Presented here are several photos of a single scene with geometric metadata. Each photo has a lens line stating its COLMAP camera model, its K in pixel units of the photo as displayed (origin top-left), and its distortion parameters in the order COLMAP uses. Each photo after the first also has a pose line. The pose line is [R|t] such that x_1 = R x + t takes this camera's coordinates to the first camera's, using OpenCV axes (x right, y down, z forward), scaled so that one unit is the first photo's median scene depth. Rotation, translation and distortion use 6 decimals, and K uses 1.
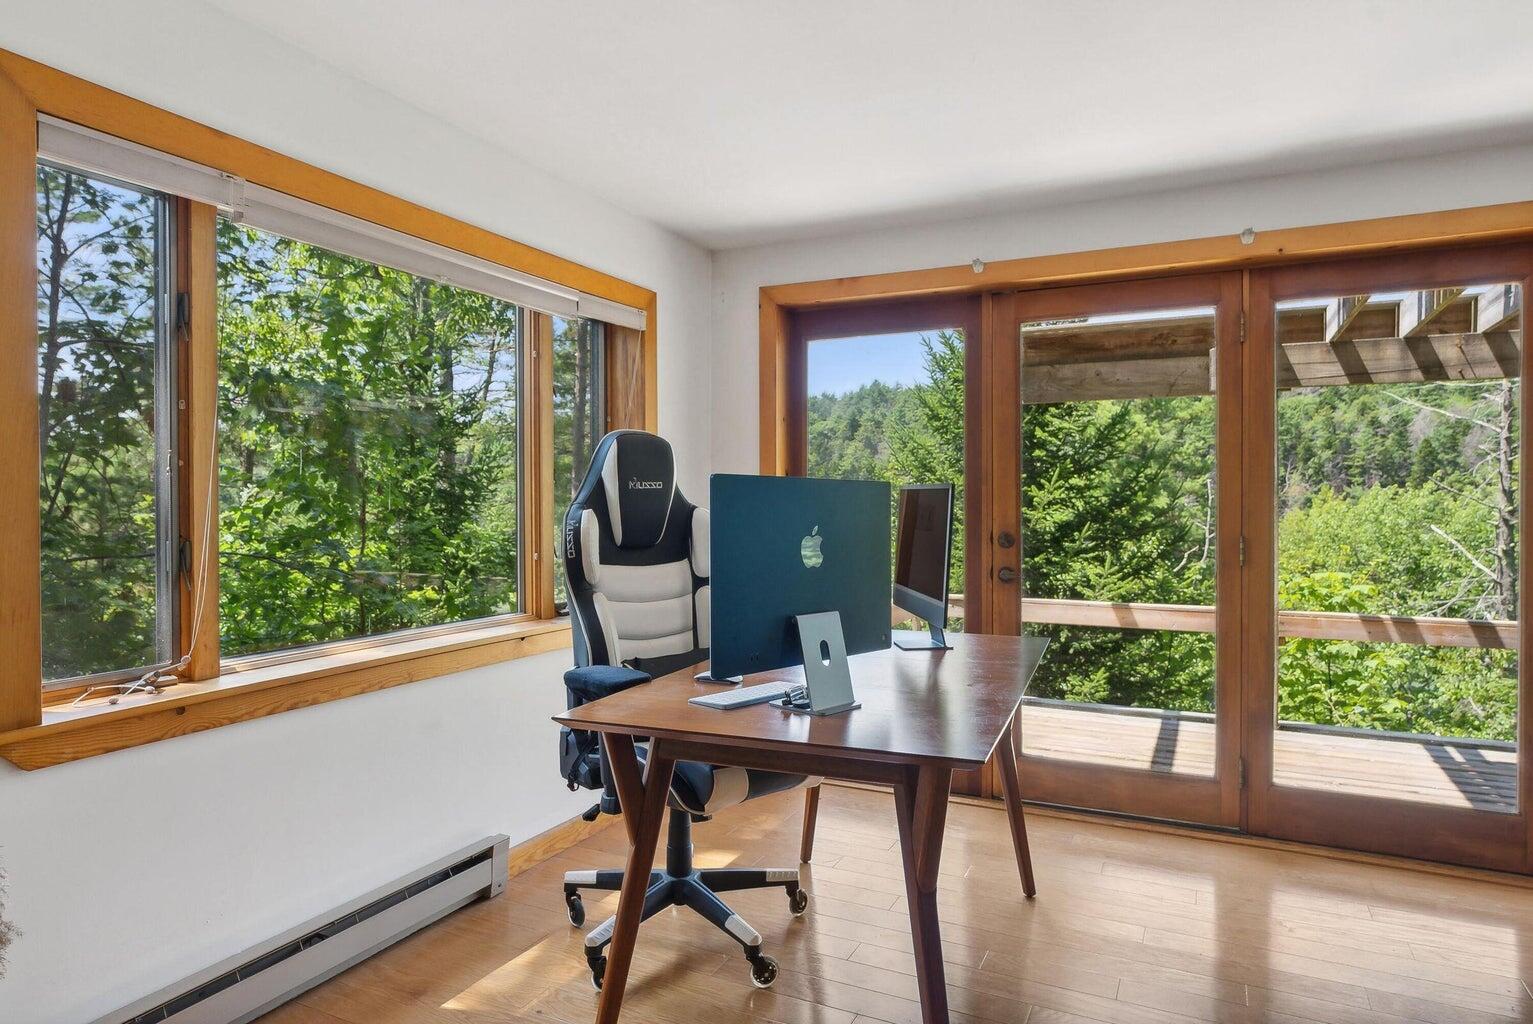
lens RADIAL K [[914.2, 0, 766.5], [0, 914.2, 512.0], [0, 0, 1]] dist [-0.003475, -0.001161]
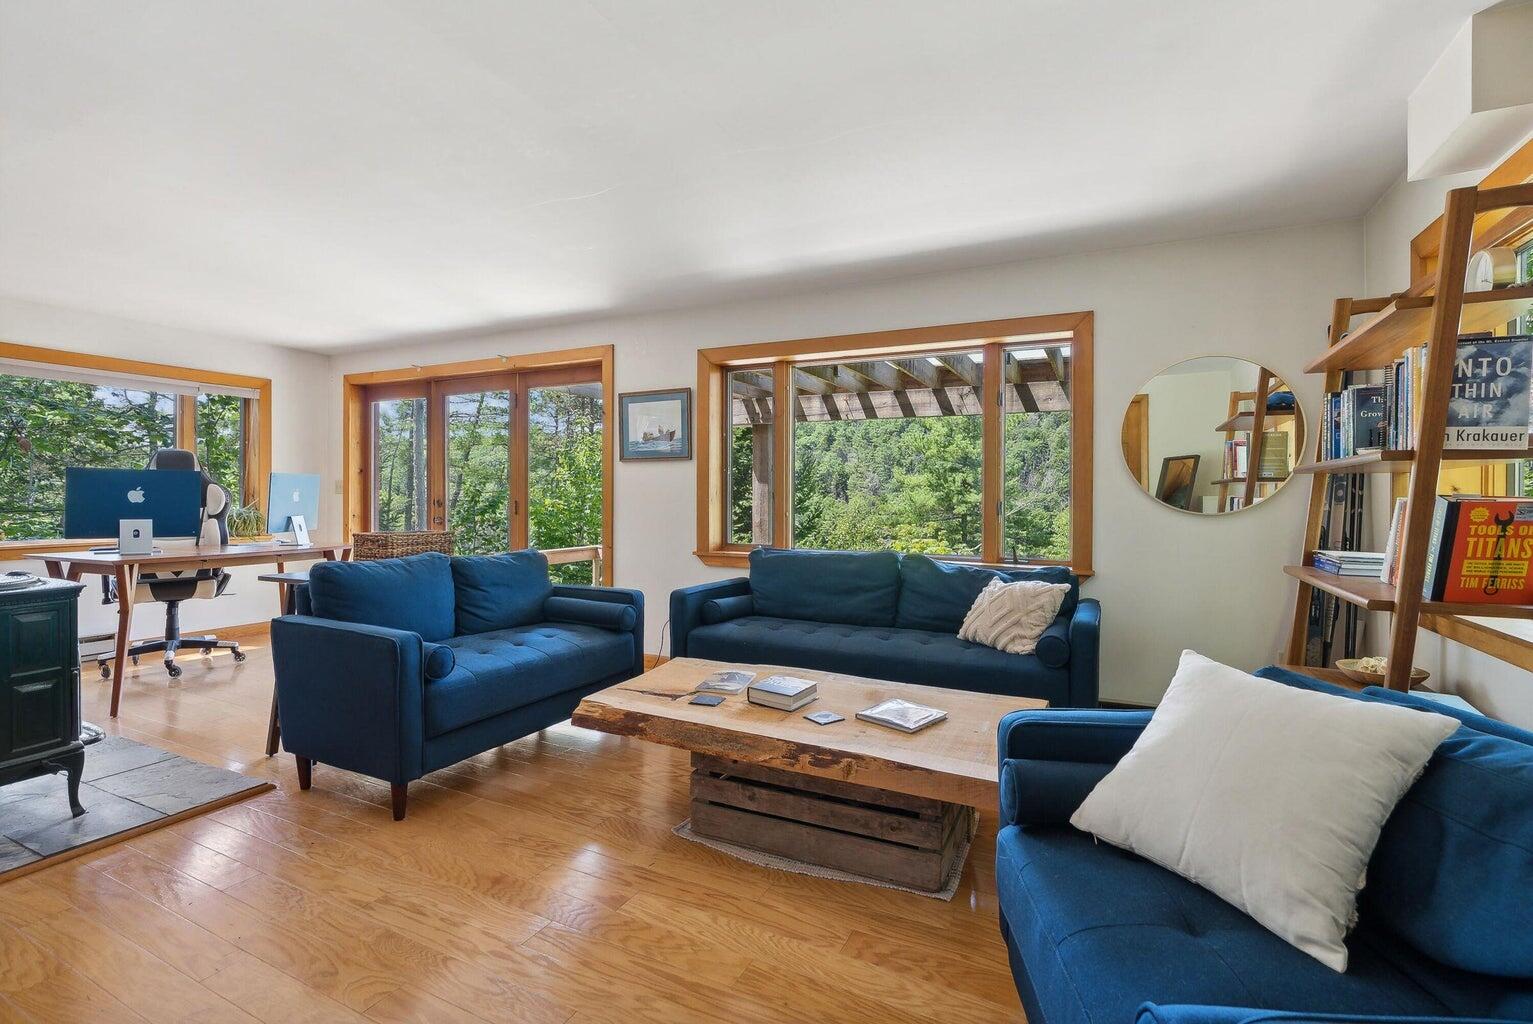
lens RADIAL K [[700.9, 0, 769.7], [0, 700.9, 495.7], [0, 0, 1]] dist [-0.001522, -0.000067]
pose [[0.999974, 0.006586, -0.003028, 0.913589], [-0.006629, 0.999878, -0.014113, 0.028346], [0.002934, 0.014133, 0.999896, -0.497944]]
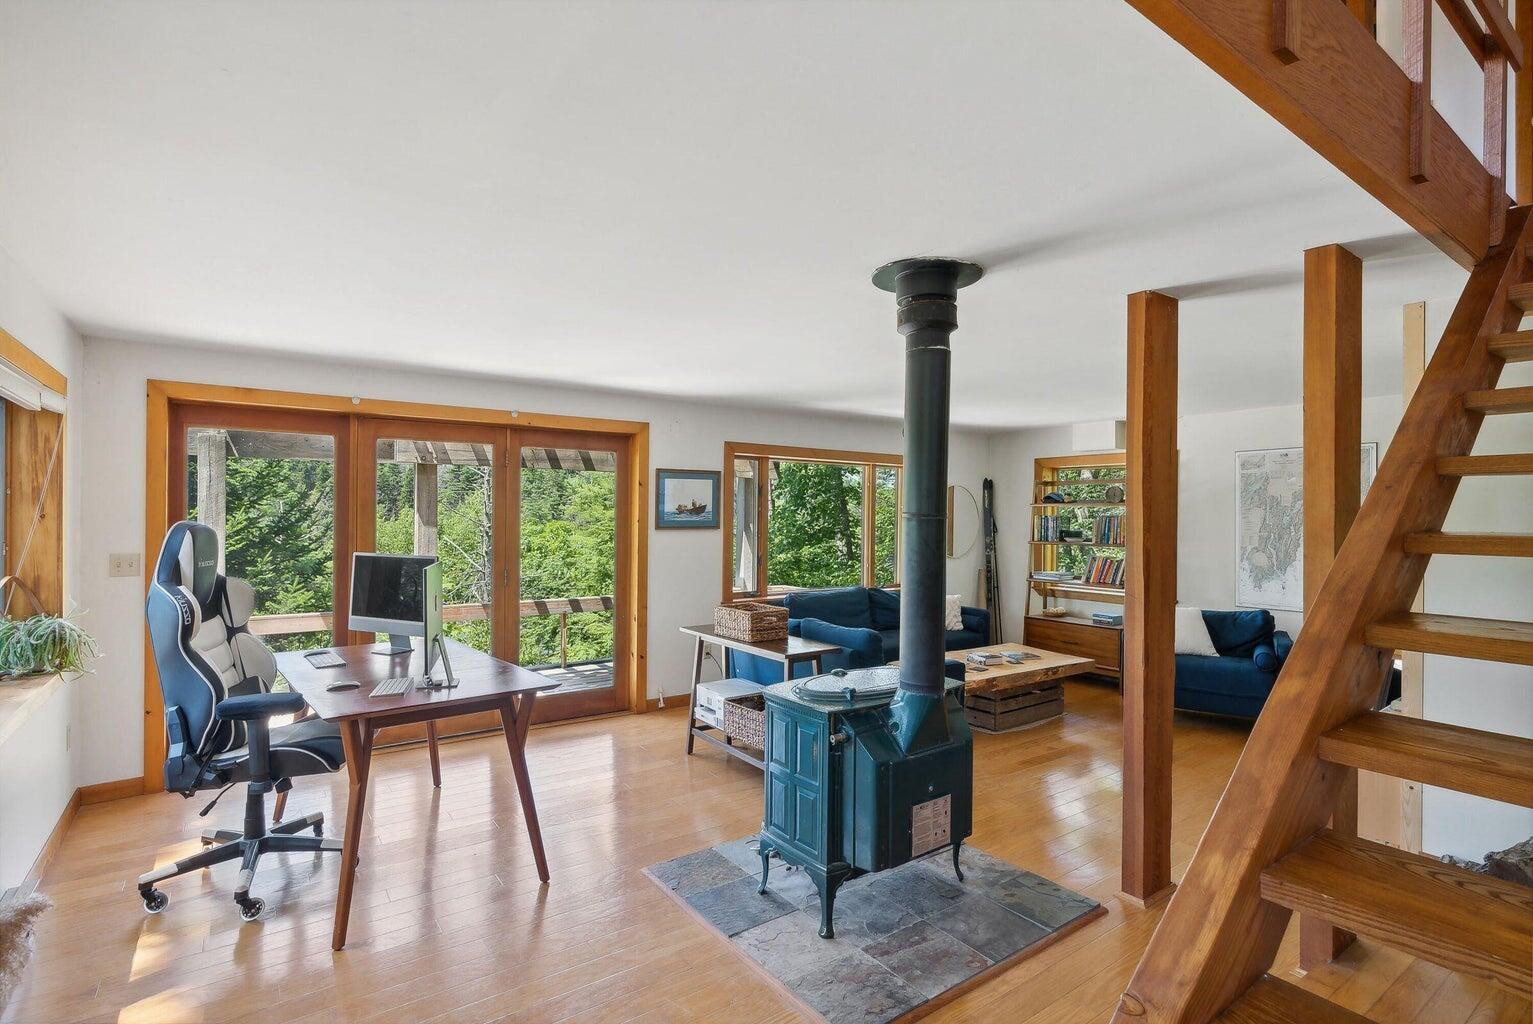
lens RADIAL K [[744.3, 0, 766.5], [0, 744.3, 512.0], [0, 0, 1]] dist [-0.002073, -0.000182]
pose [[0.473795, 0.008550, 0.880594, -0.475914], [0.001826, 0.999941, -0.010692, -0.061573], [-0.880634, 0.006674, 0.473751, -0.165616]]
